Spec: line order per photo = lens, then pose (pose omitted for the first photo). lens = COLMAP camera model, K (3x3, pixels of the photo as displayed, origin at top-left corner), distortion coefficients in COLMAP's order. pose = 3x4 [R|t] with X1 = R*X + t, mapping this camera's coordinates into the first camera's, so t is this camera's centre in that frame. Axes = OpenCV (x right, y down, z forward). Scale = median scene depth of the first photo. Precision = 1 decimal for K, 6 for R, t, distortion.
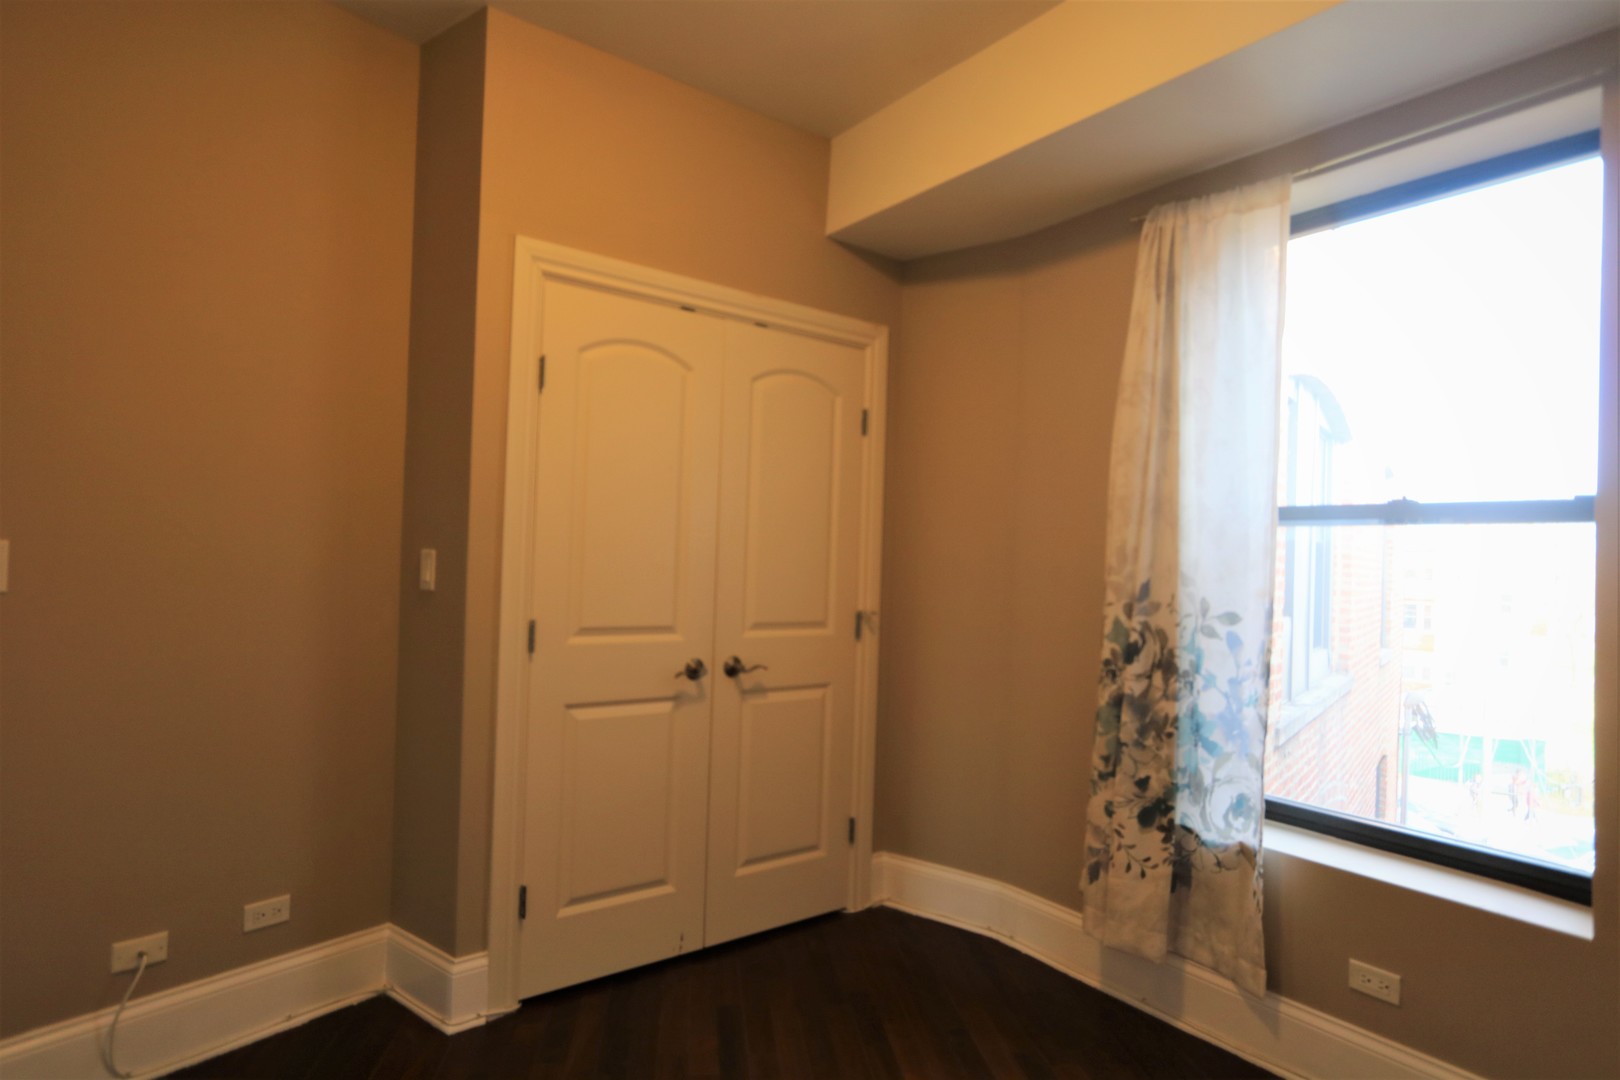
lens RADIAL K [[910.2, 0, 810.0], [0, 910.2, 540.0], [0, 0, 1]] dist [-0.019046, 0.003163]
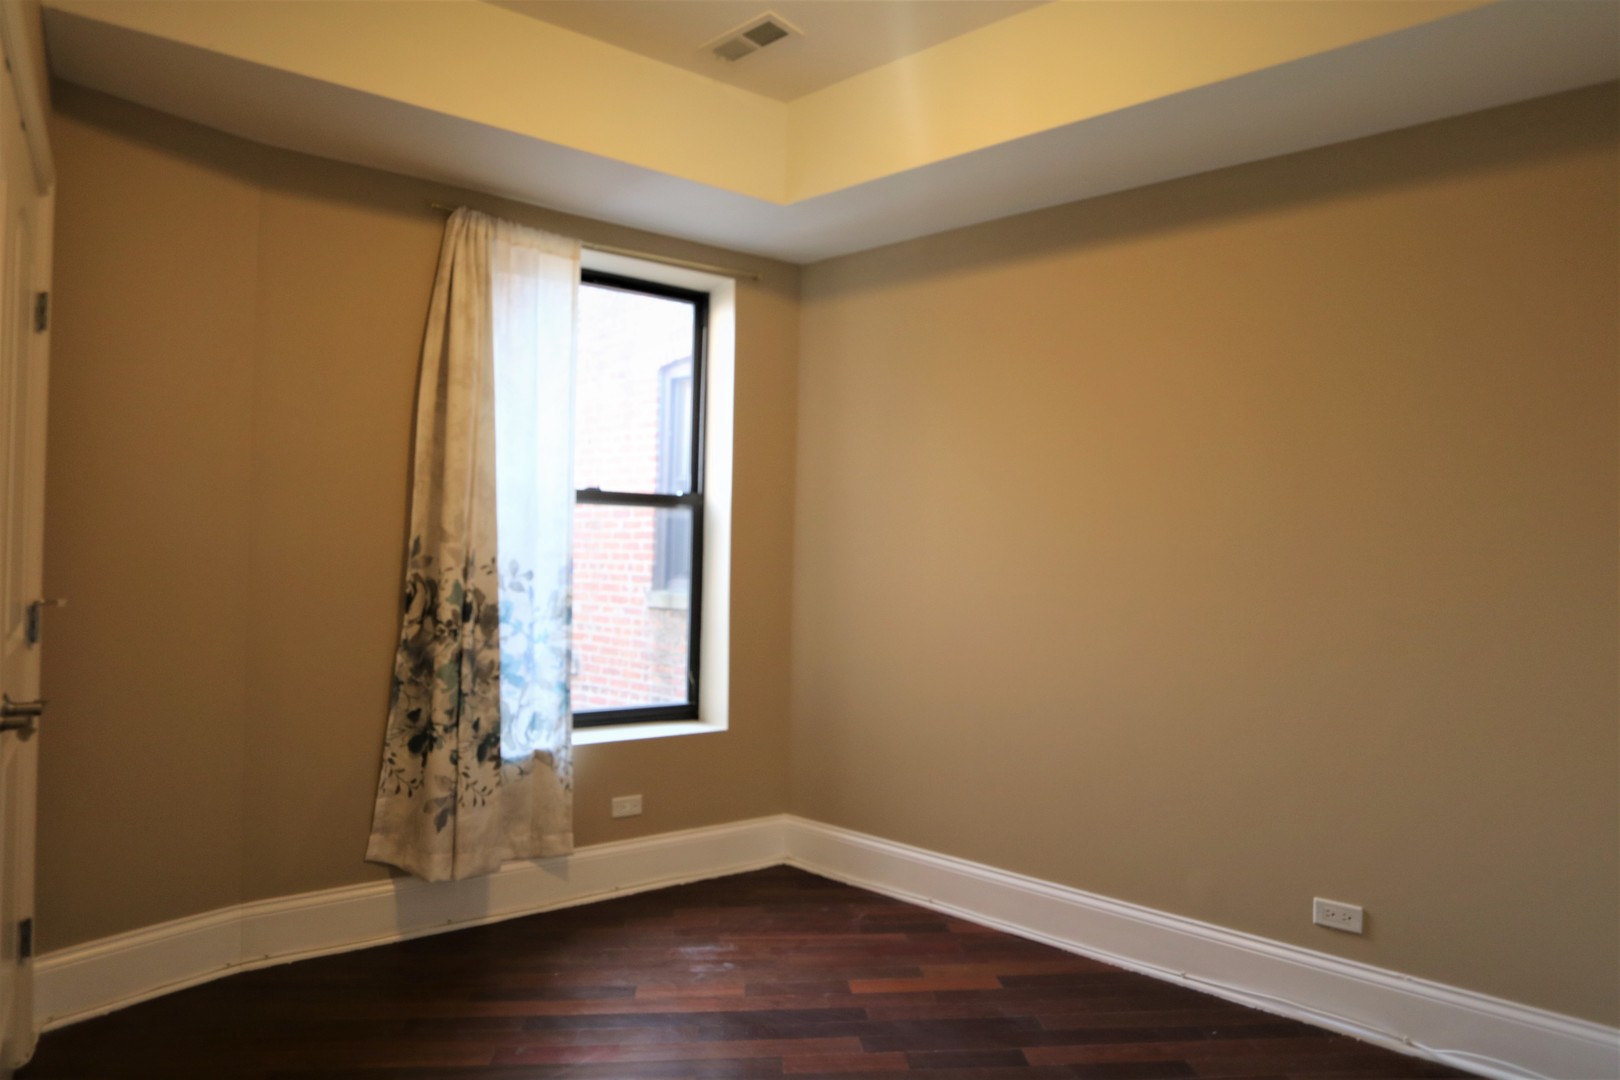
lens RADIAL K [[910.2, 0, 810.0], [0, 910.2, 540.0], [0, 0, 1]] dist [-0.019046, 0.003163]
pose [[0.024242, -0.016976, 0.999562, -0.749213], [-0.039558, 0.999056, 0.017926, 0.000166], [-0.998923, -0.039975, 0.023547, 0.563087]]
